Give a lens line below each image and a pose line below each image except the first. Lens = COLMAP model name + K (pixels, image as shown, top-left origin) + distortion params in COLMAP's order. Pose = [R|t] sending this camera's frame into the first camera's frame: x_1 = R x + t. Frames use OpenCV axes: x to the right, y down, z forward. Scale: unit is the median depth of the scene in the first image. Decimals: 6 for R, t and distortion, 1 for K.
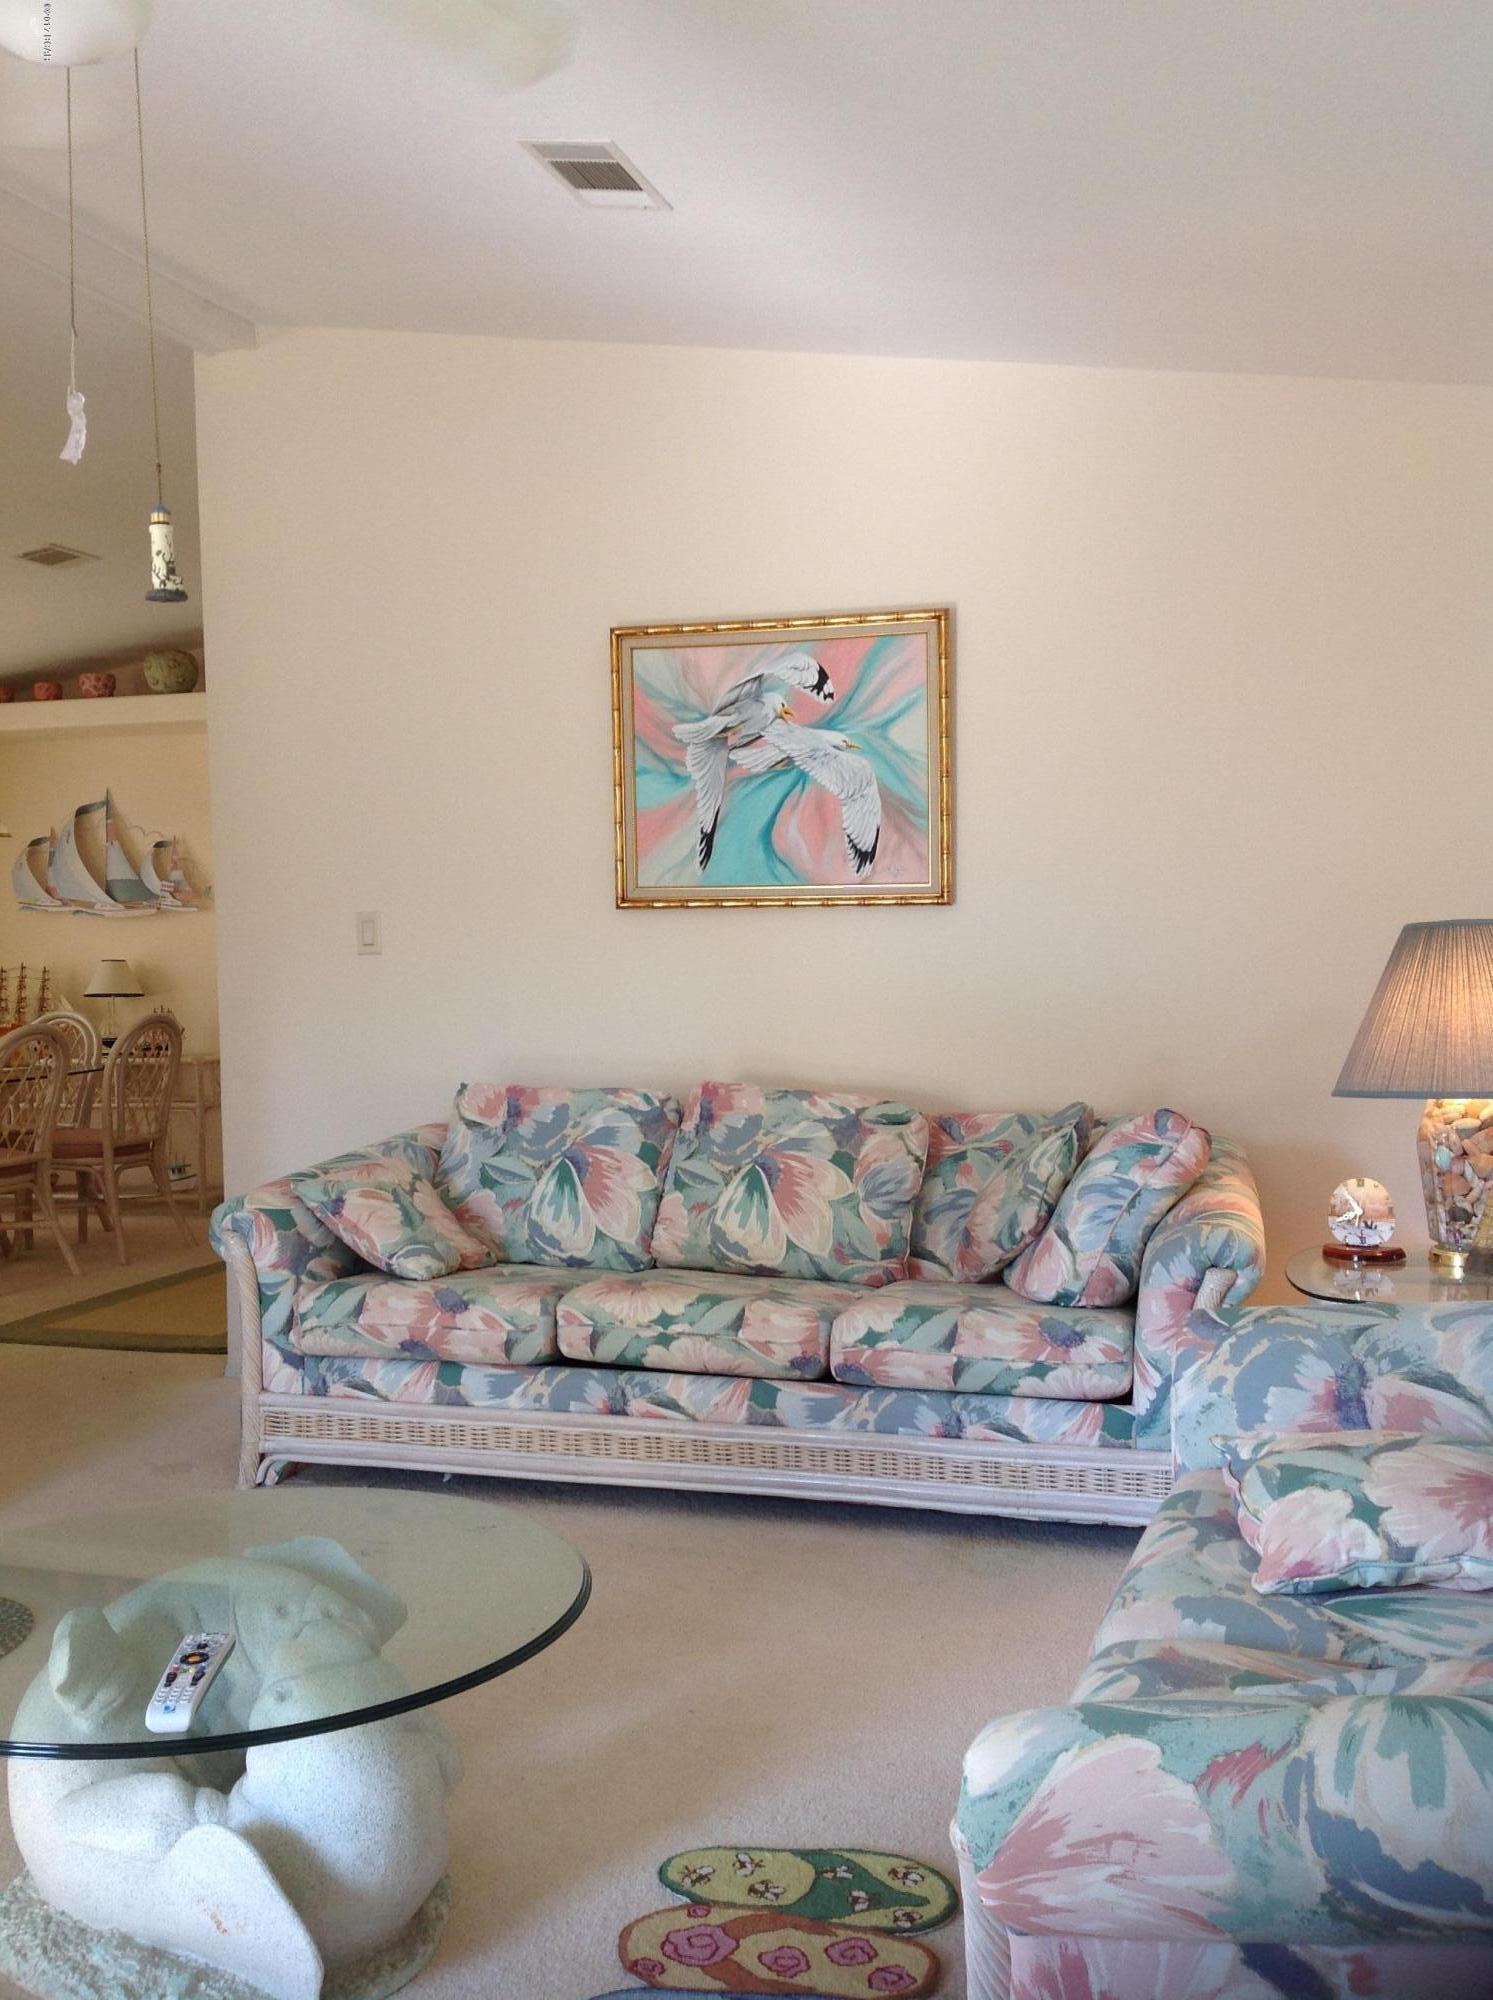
lens RADIAL K [[1869.7, 0, 731.4], [0, 1869.7, 996.5], [0, 0, 1]] dist [0.198751, -0.458298]
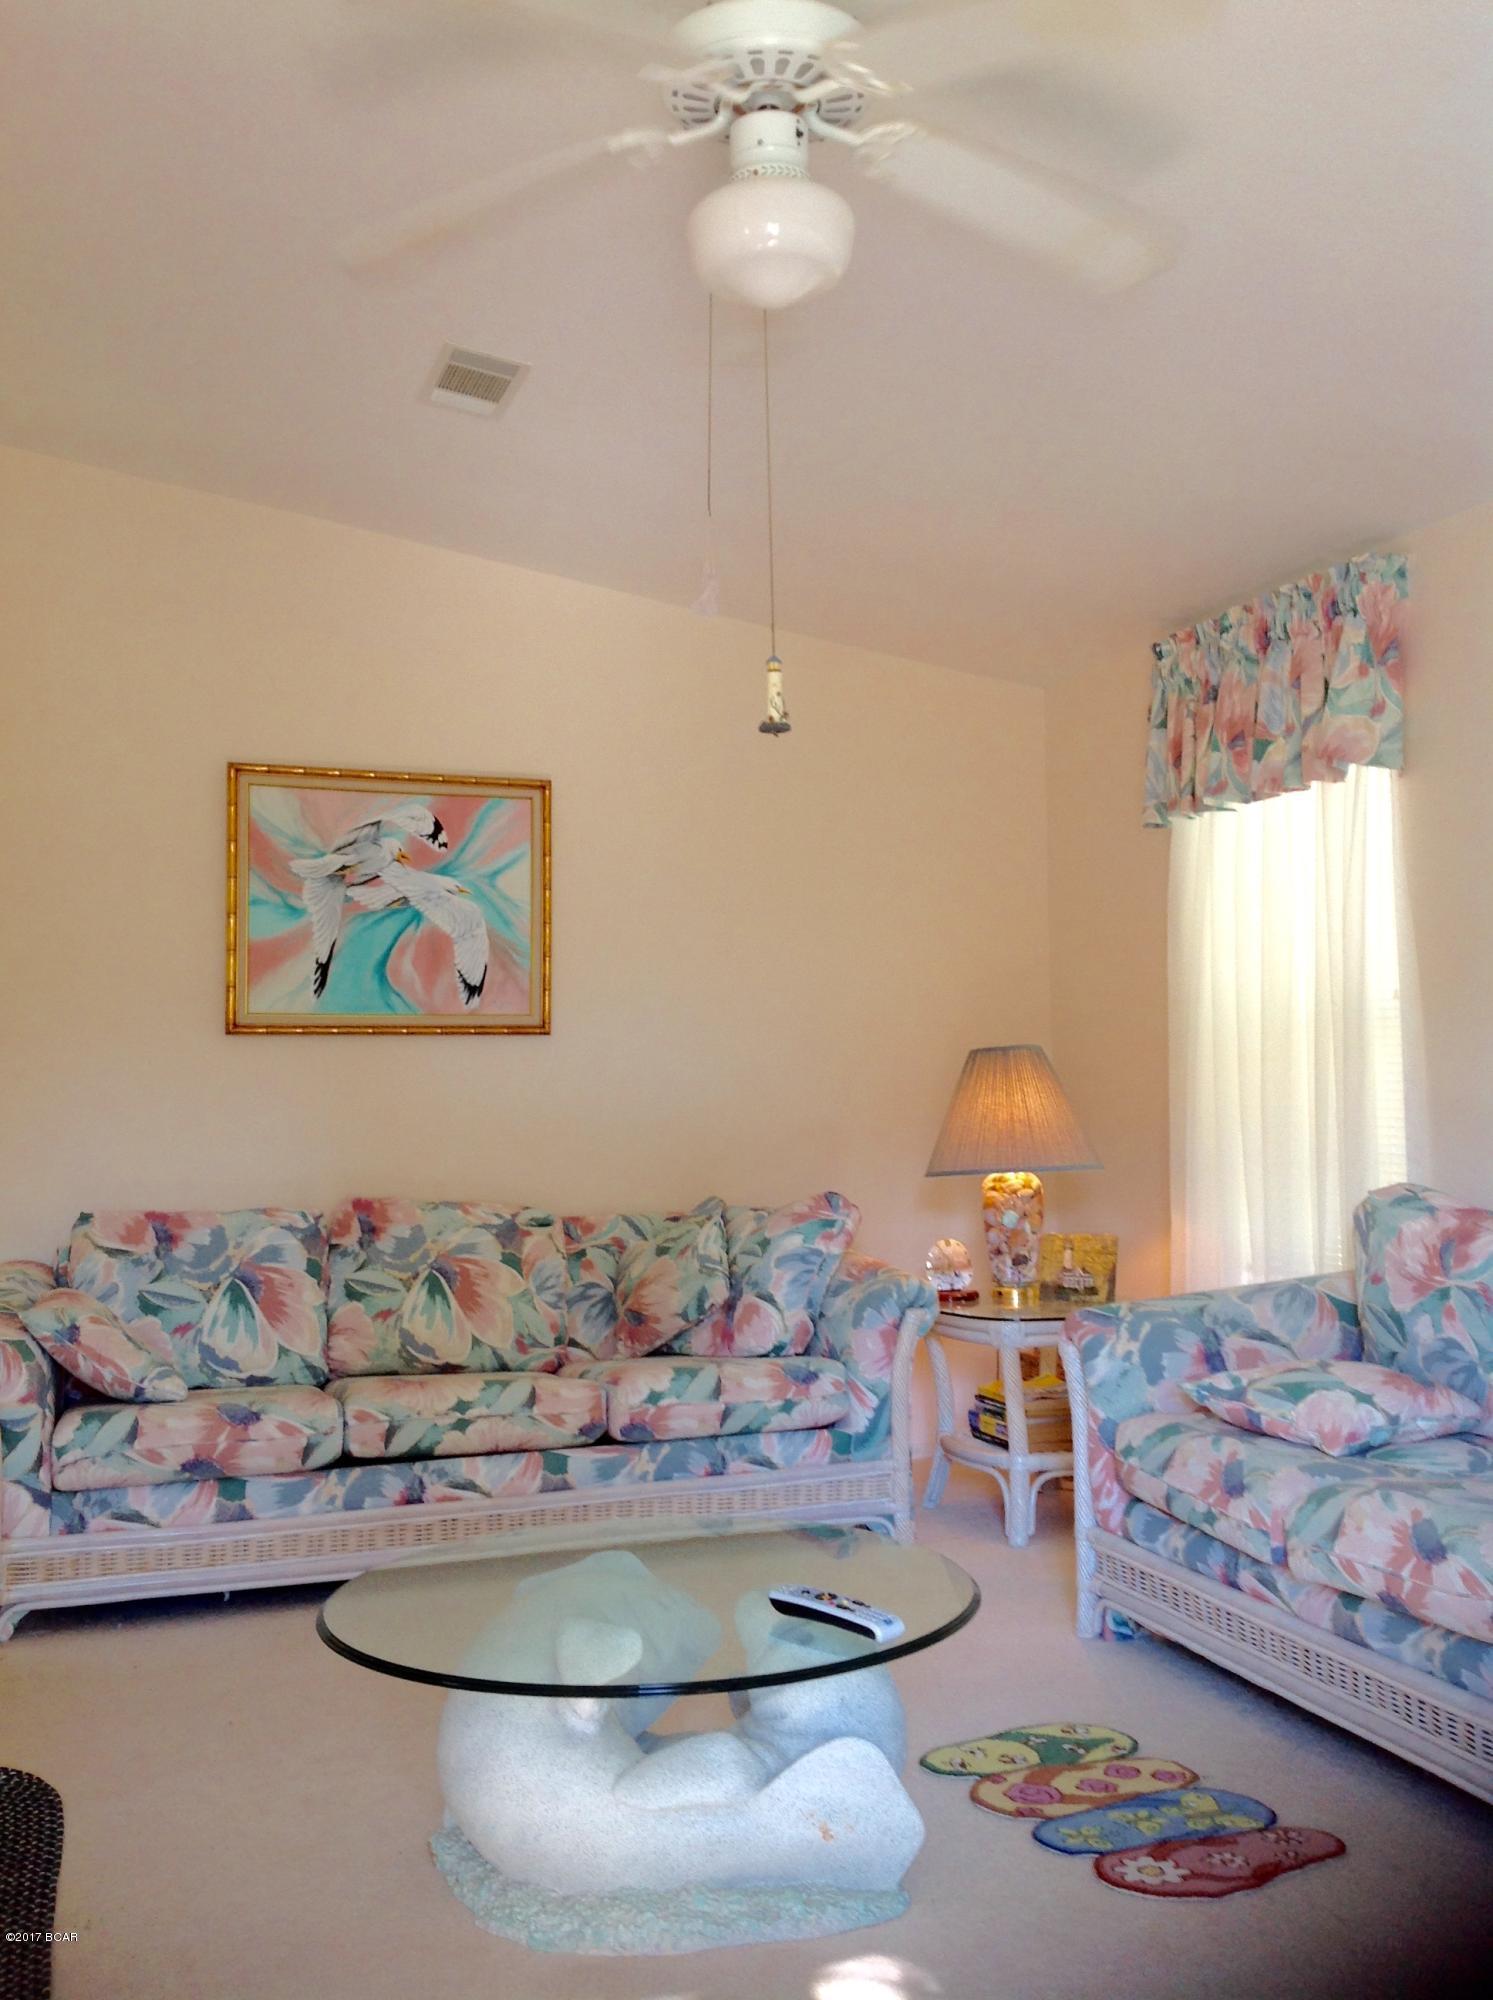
lens RADIAL K [[1856.3, 0, 746.5], [0, 1856.3, 1000.0], [0, 0, 1]] dist [0.196682, -0.525958]
pose [[0.805042, 0.031115, 0.592402, -0.519071], [0.025541, 0.995879, -0.087017, 0.036087], [-0.592668, 0.085183, 0.800930, 0.021814]]
